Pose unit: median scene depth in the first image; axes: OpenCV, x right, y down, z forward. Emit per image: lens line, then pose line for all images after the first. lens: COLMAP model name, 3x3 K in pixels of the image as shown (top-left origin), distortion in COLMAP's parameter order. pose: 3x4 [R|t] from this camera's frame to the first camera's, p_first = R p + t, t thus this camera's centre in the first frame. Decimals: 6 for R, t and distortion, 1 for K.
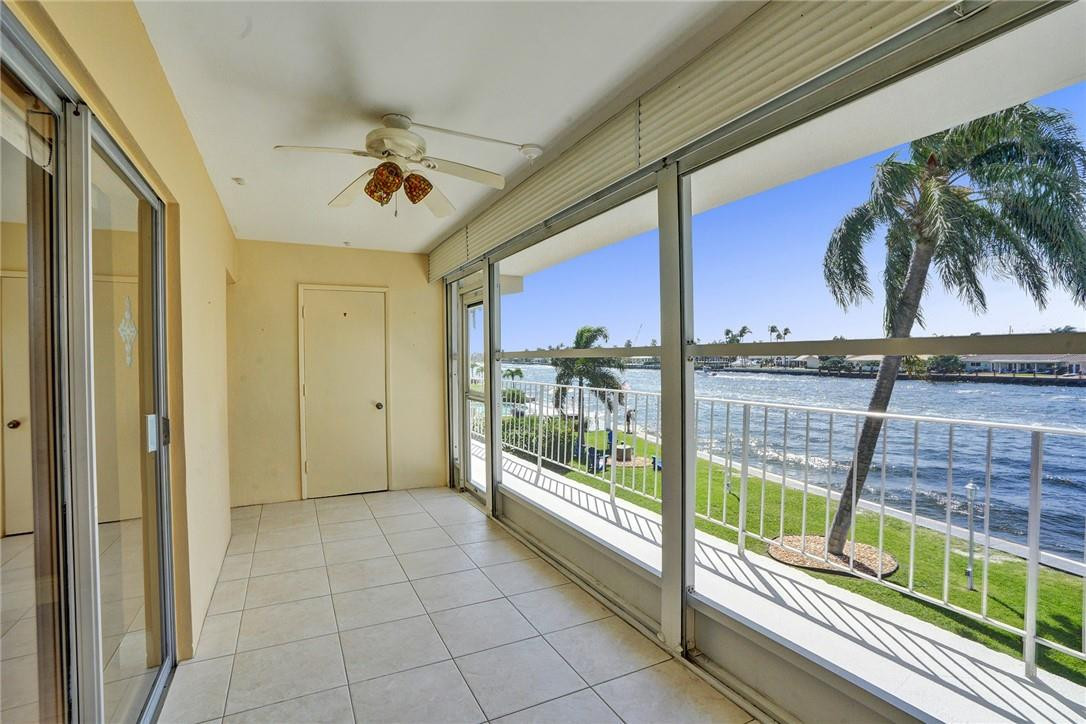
lens RADIAL K [[509.0, 0, 539.5], [0, 509.0, 362.6], [0, 0, 1]] dist [-0.062958, 0.028532]
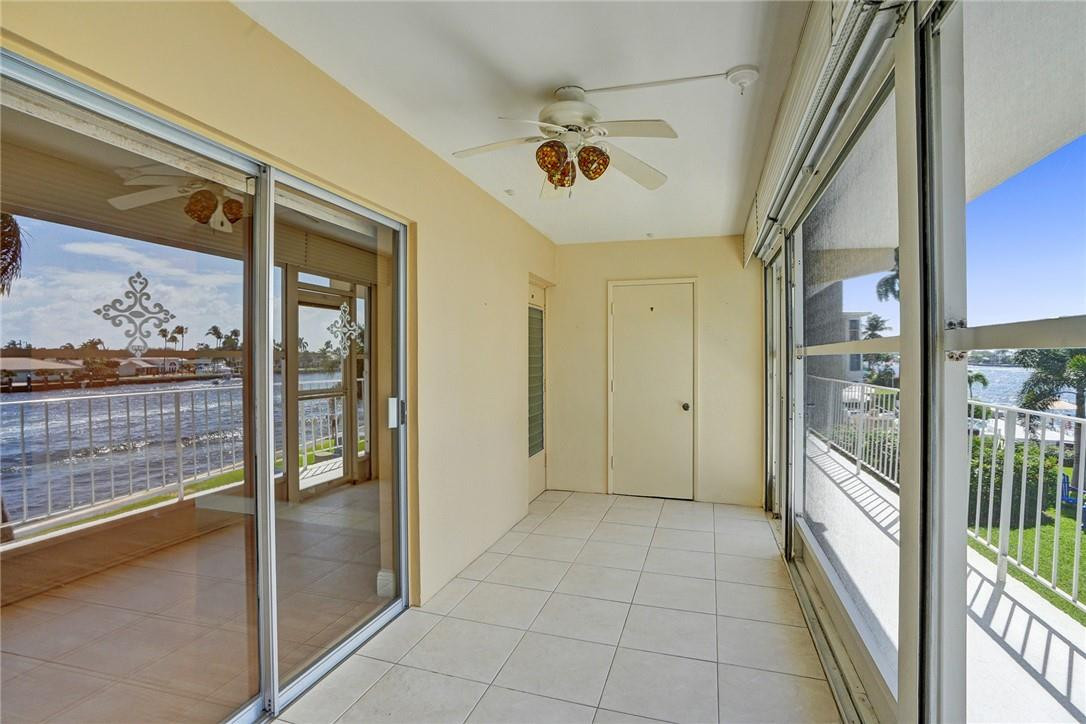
lens RADIAL K [[527.7, 0, 542.3], [0, 527.7, 357.5], [0, 0, 1]] dist [-0.068780, 0.031739]
pose [[0.722151, 0.009386, -0.691671, 0.081694], [-0.014116, 0.999900, -0.001170, 0.000357], [0.691591, 0.010609, 0.722212, 0.068569]]
